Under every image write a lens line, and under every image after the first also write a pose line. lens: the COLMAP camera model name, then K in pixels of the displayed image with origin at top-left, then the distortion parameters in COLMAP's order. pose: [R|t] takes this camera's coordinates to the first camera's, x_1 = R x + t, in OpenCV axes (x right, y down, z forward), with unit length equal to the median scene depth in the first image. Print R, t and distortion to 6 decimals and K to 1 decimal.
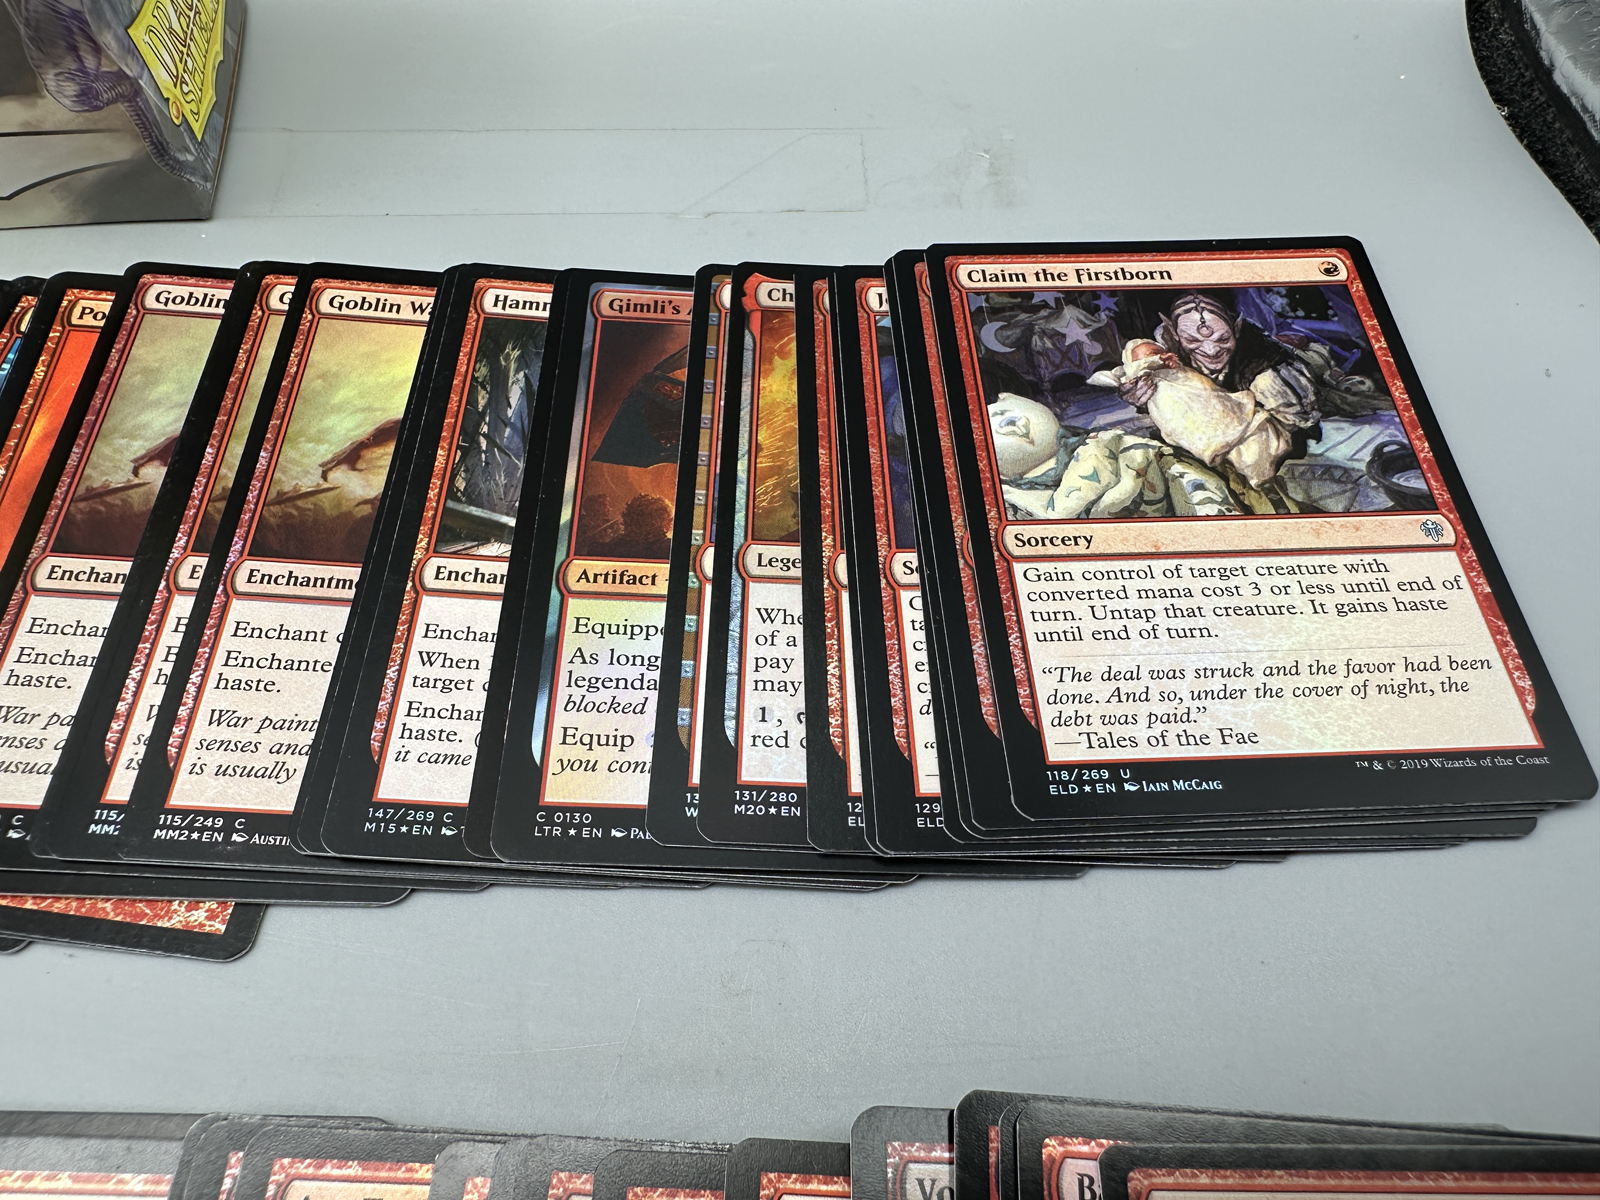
lens RADIAL K [[1115.4, 0, 814.0], [0, 1115.4, 585.9], [0, 0, 1]] dist [0.008217, -0.000892]
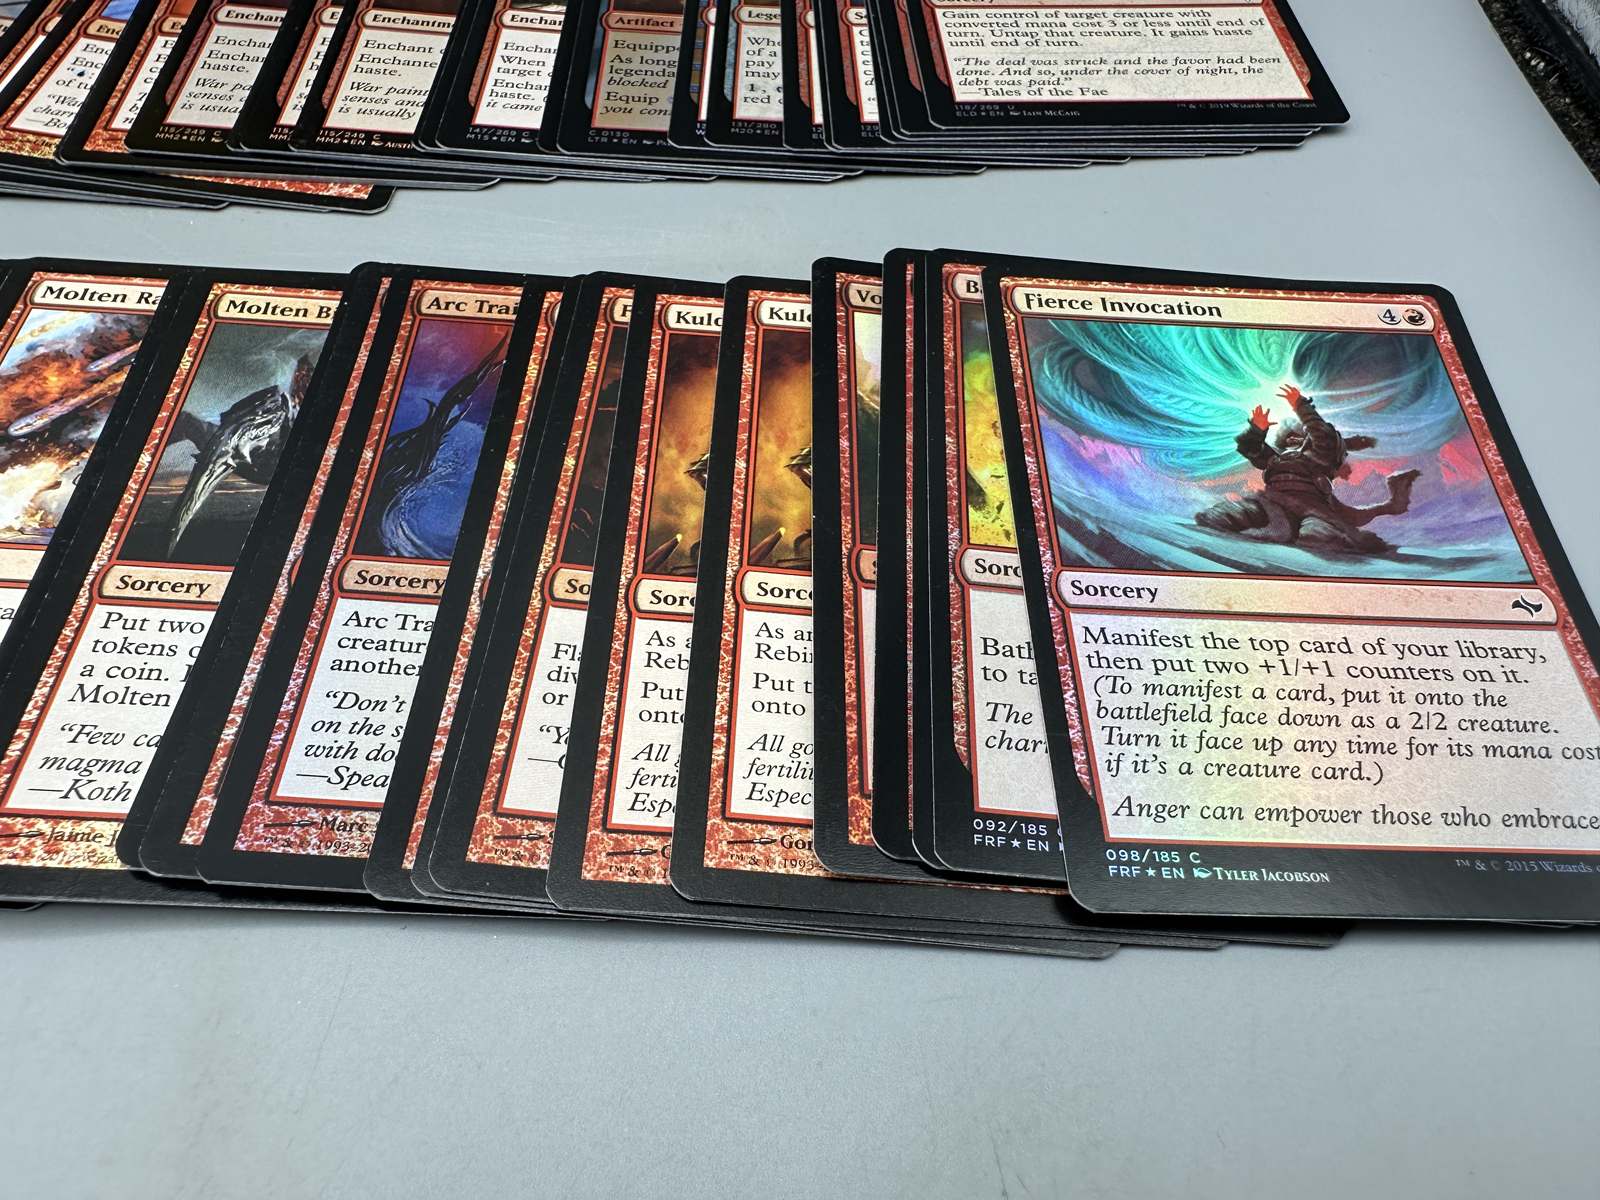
lens RADIAL K [[1115.4, 0, 831.7], [0, 1115.4, 587.4], [0, 0, 1]] dist [0.008217, -0.000892]
pose [[0.999929, -0.008319, 0.008518, 0.035979], [0.008710, 0.998857, -0.046995, 0.798332], [-0.008117, 0.047066, 0.998859, -0.352158]]
